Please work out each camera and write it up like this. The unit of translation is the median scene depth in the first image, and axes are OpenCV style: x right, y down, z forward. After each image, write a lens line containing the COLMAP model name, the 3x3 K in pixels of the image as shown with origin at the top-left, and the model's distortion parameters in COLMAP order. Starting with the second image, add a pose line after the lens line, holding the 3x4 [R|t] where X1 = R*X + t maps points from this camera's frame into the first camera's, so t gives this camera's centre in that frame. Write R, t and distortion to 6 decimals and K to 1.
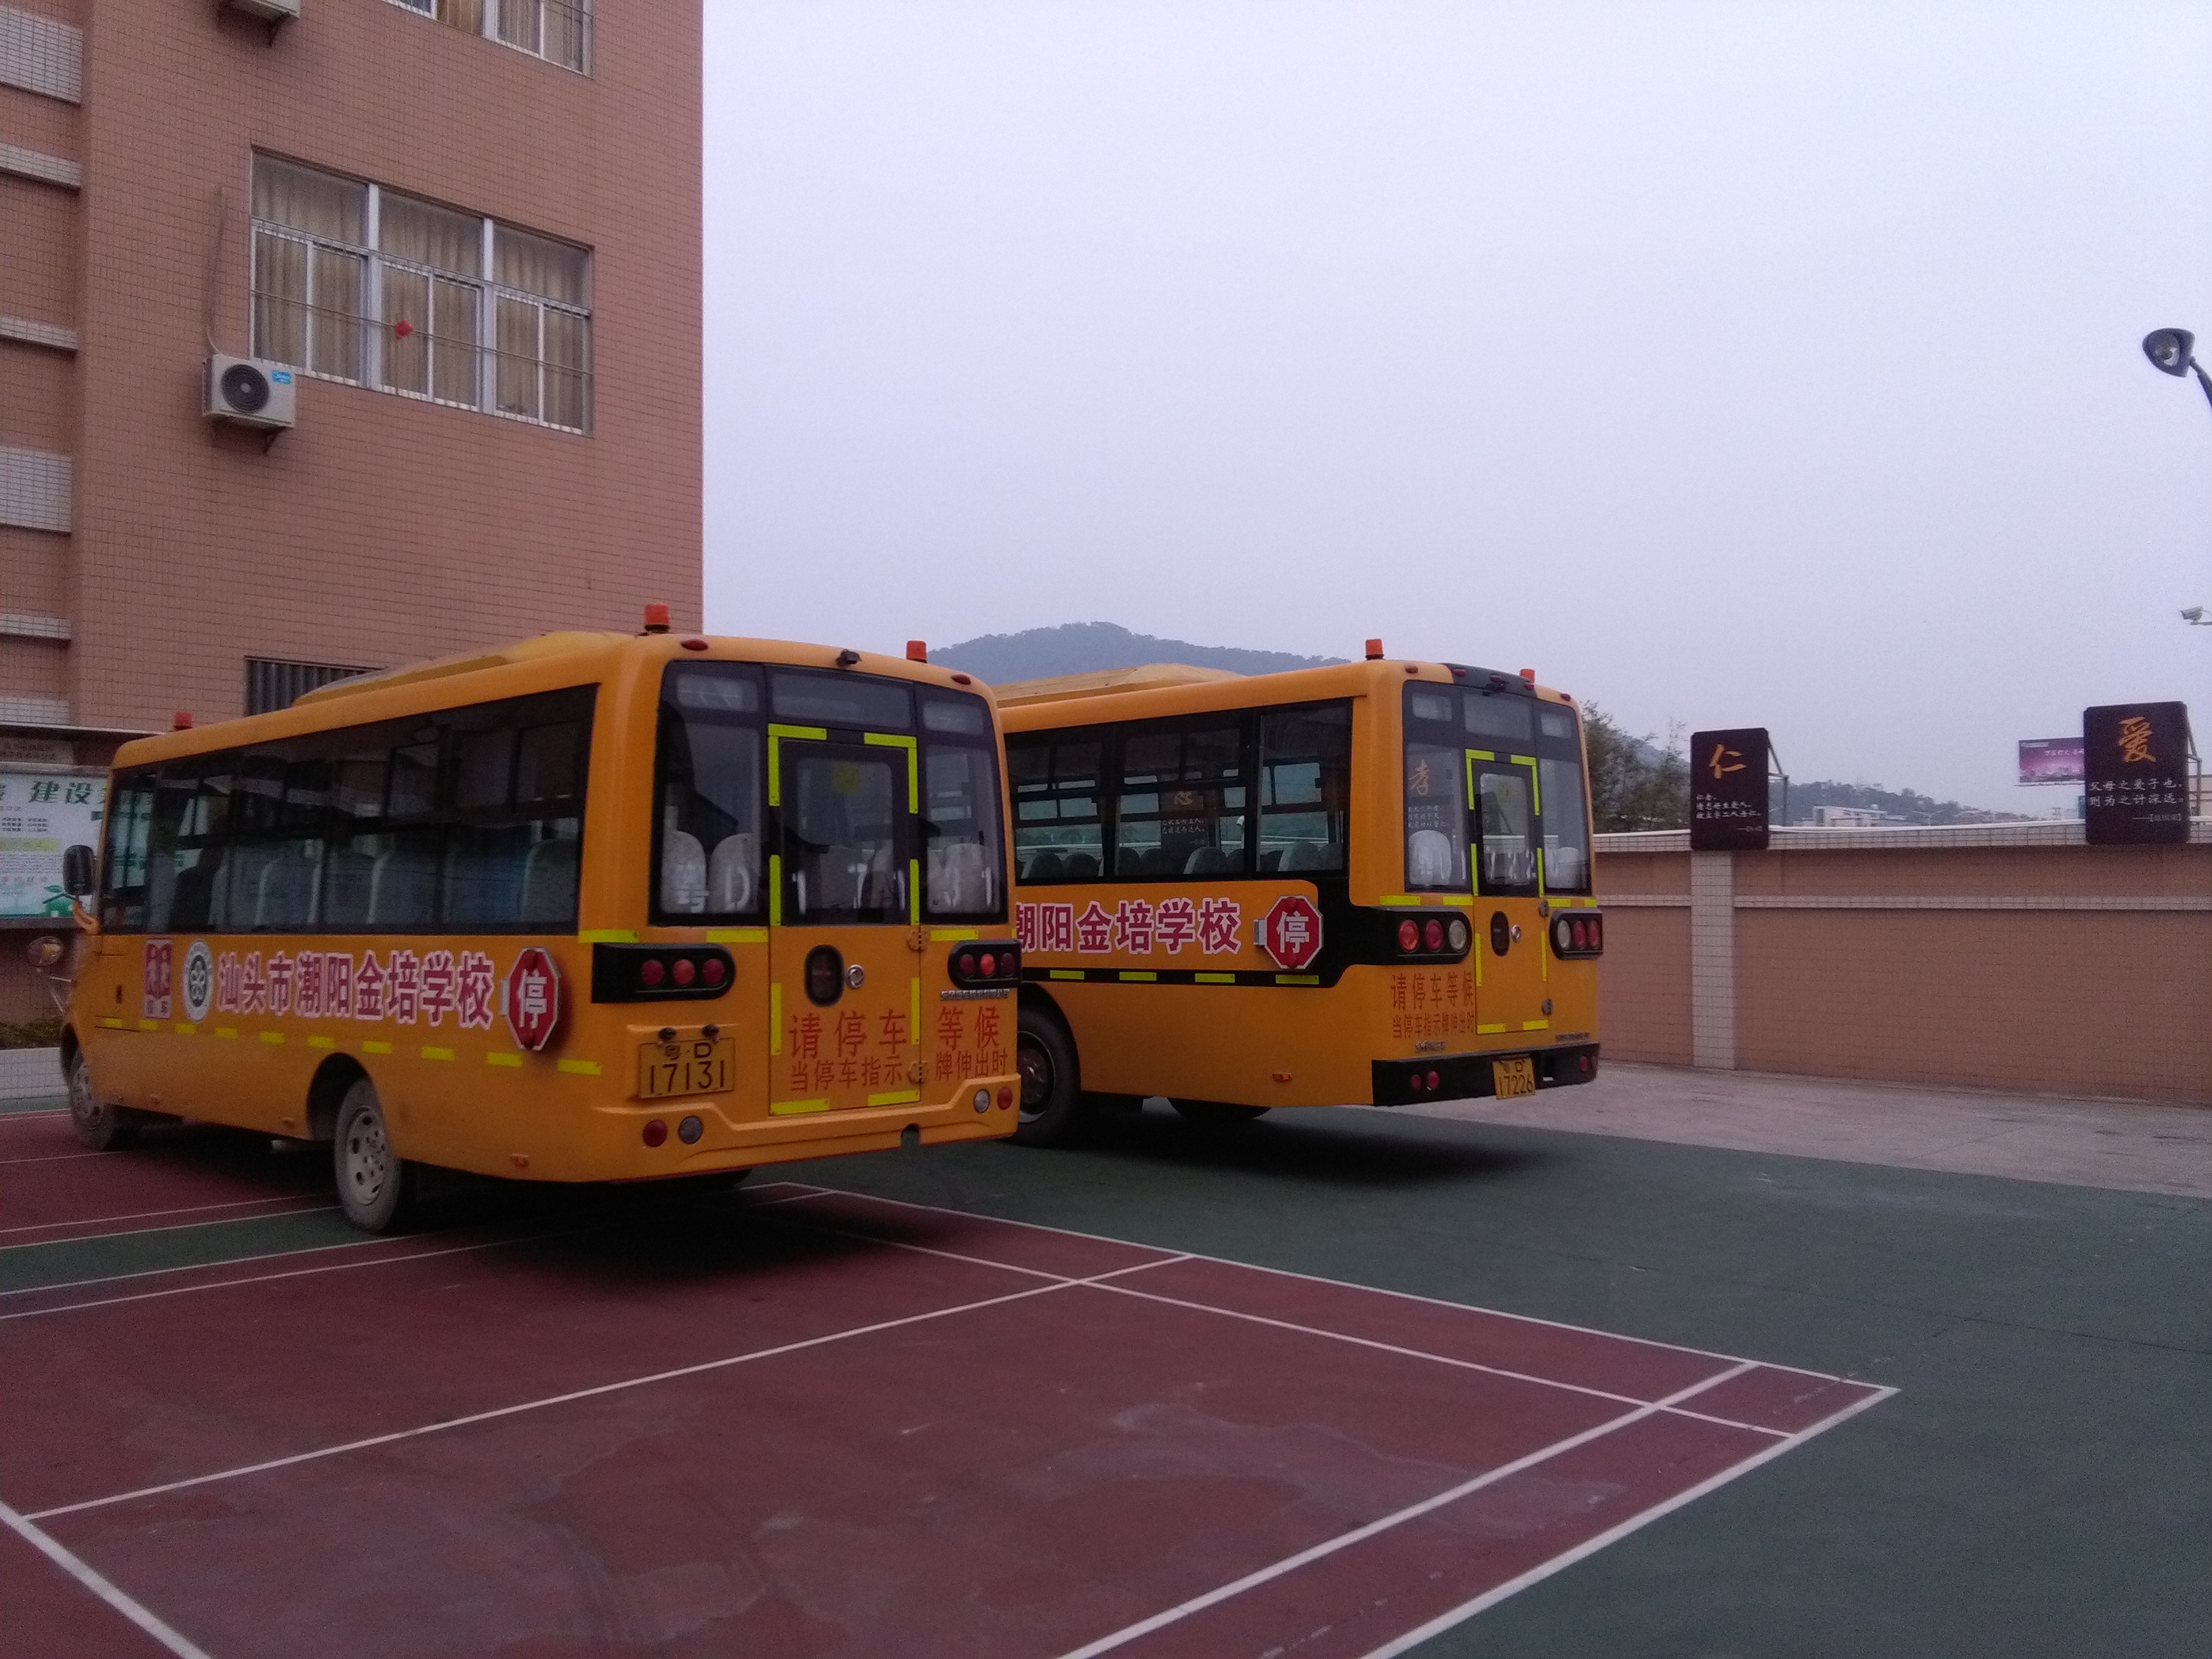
lens RADIAL K [[1792.7, 0, 1074.3], [0, 1792.7, 826.9], [0, 0, 1]] dist [0.098475, -0.150724]
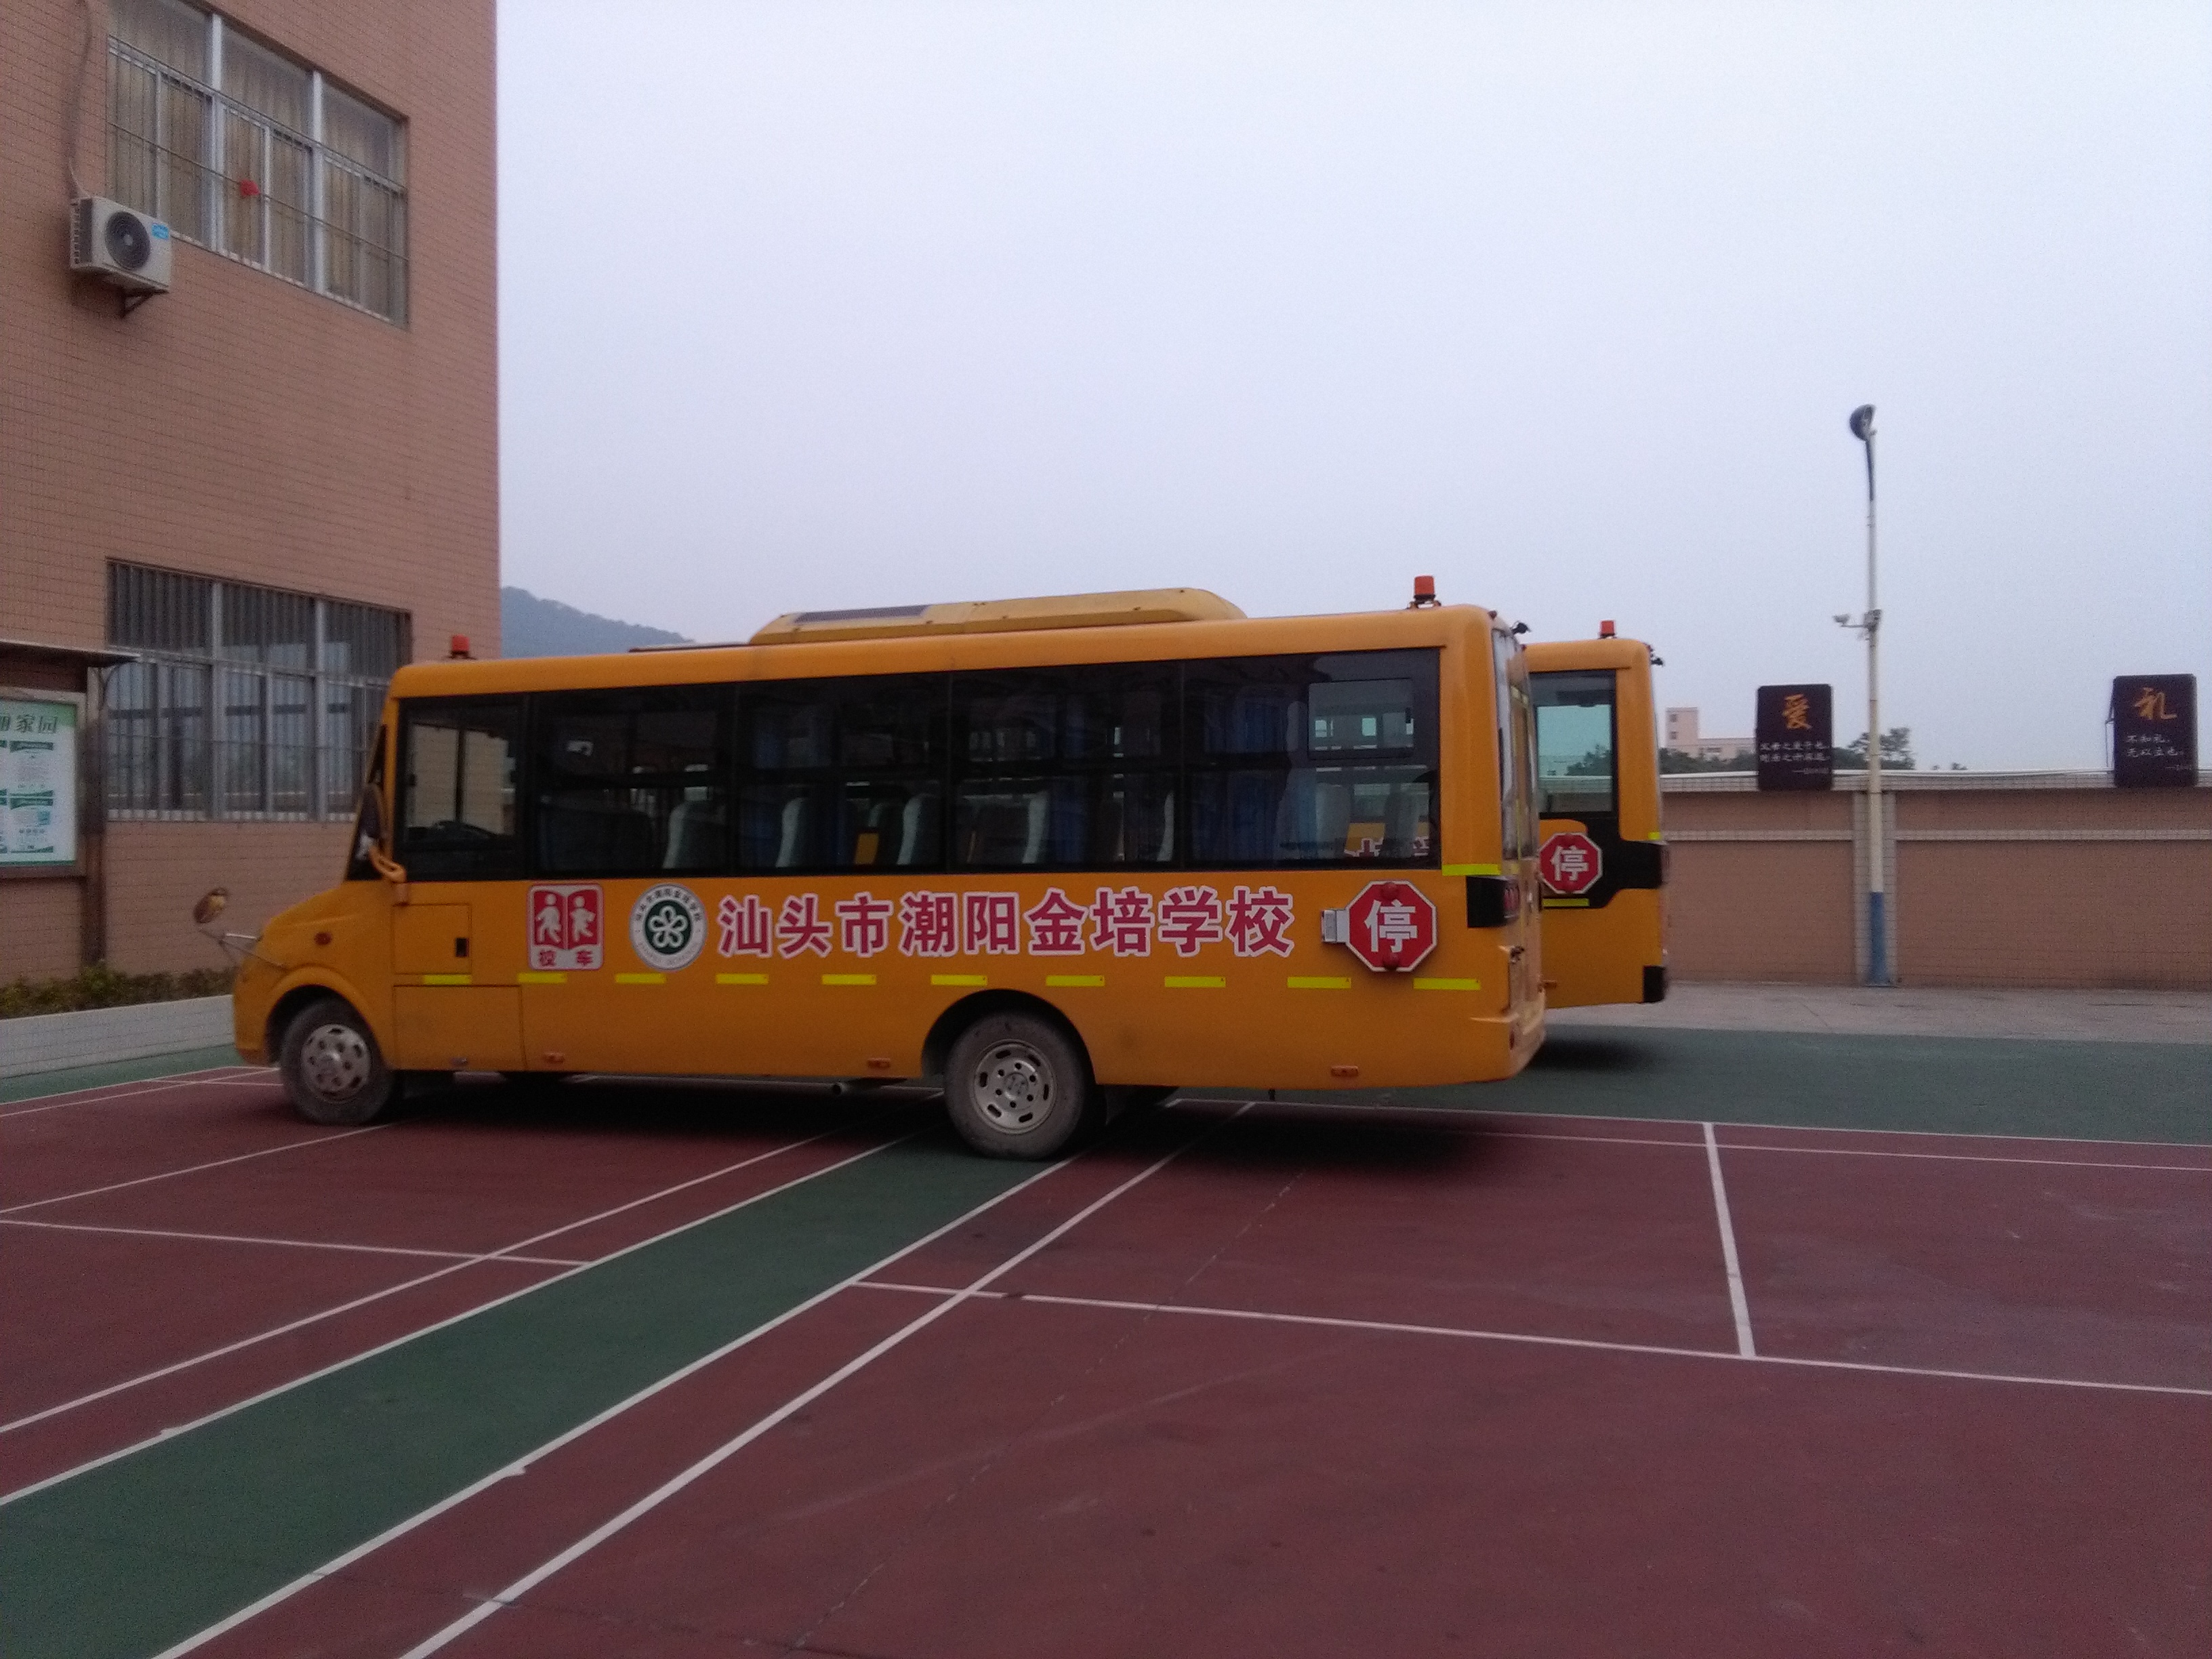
lens RADIAL K [[1792.7, 0, 1074.3], [0, 1792.7, 826.9], [0, 0, 1]] dist [0.098475, -0.150724]
pose [[0.900060, -0.003766, 0.435751, -0.465717], [-0.010819, 0.999461, 0.030985, 0.000464], [-0.435633, -0.032603, 0.899534, 0.040300]]
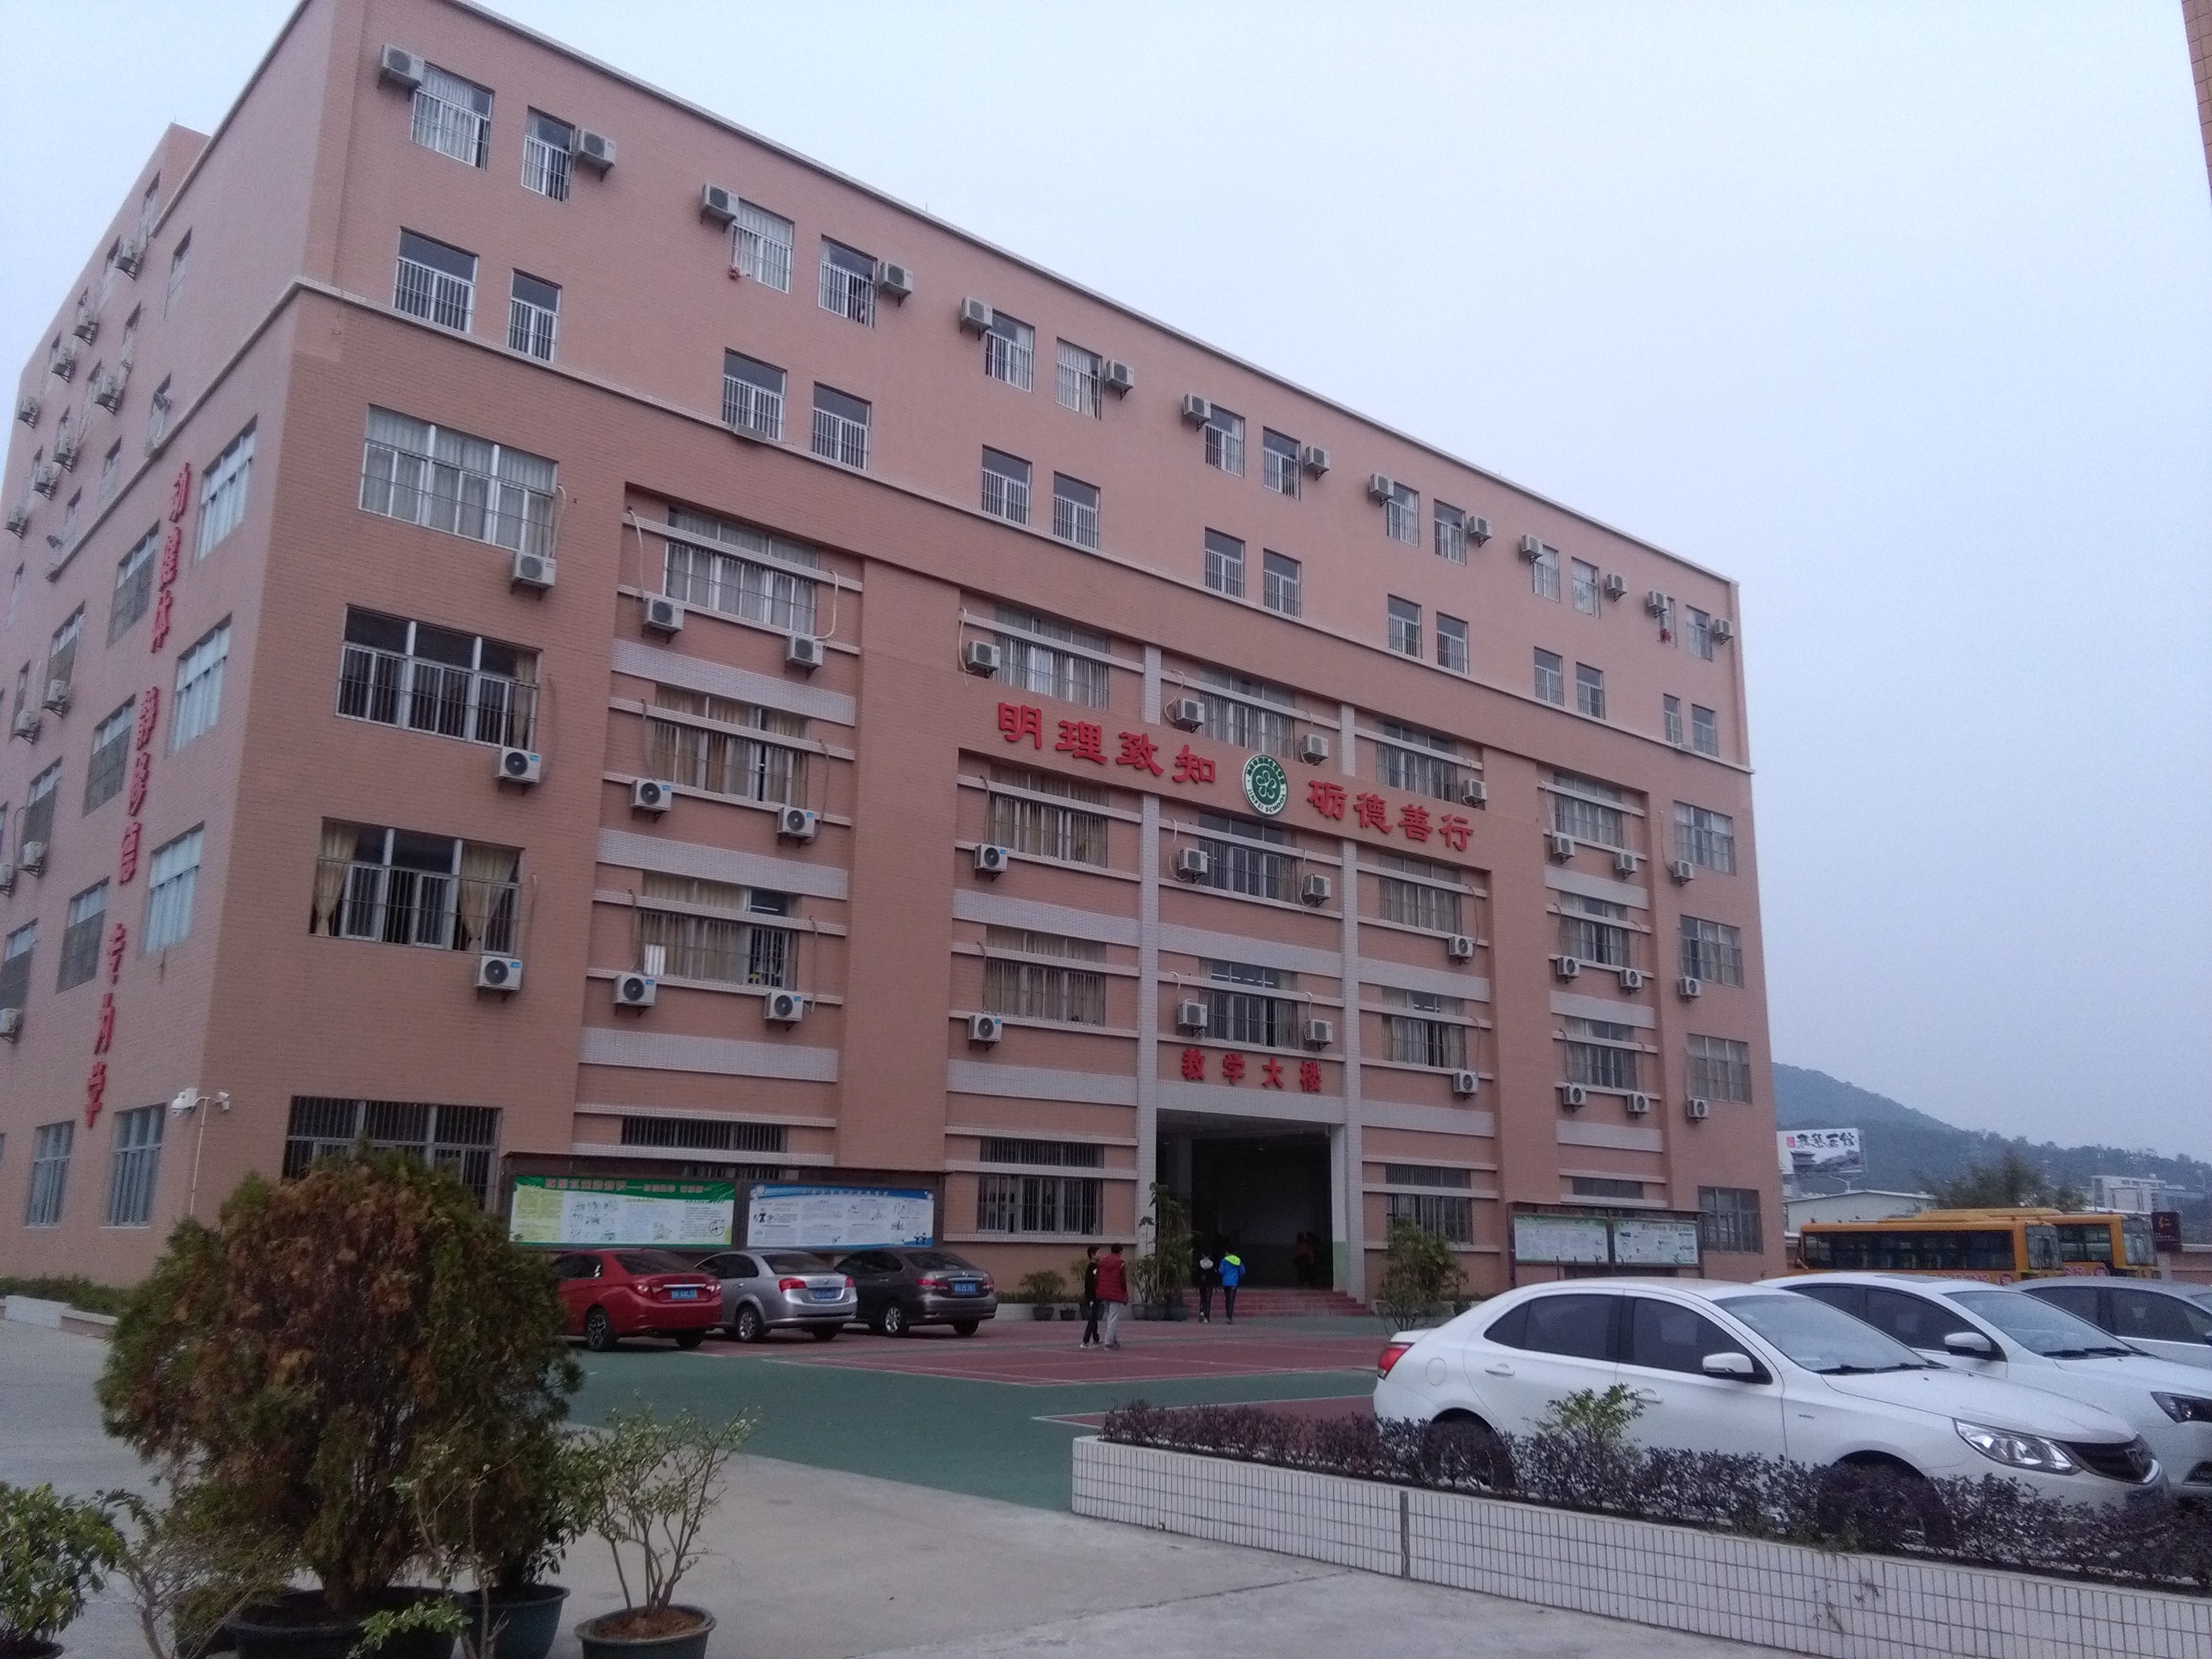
lens RADIAL K [[1792.7, 0, 1074.3], [0, 1792.7, 826.9], [0, 0, 1]] dist [0.098475, -0.150724]
pose [[0.994003, -0.012108, -0.108684, -1.365397], [-0.008916, 0.981570, -0.190895, -0.104394], [0.108993, 0.190719, 0.975575, -2.828429]]
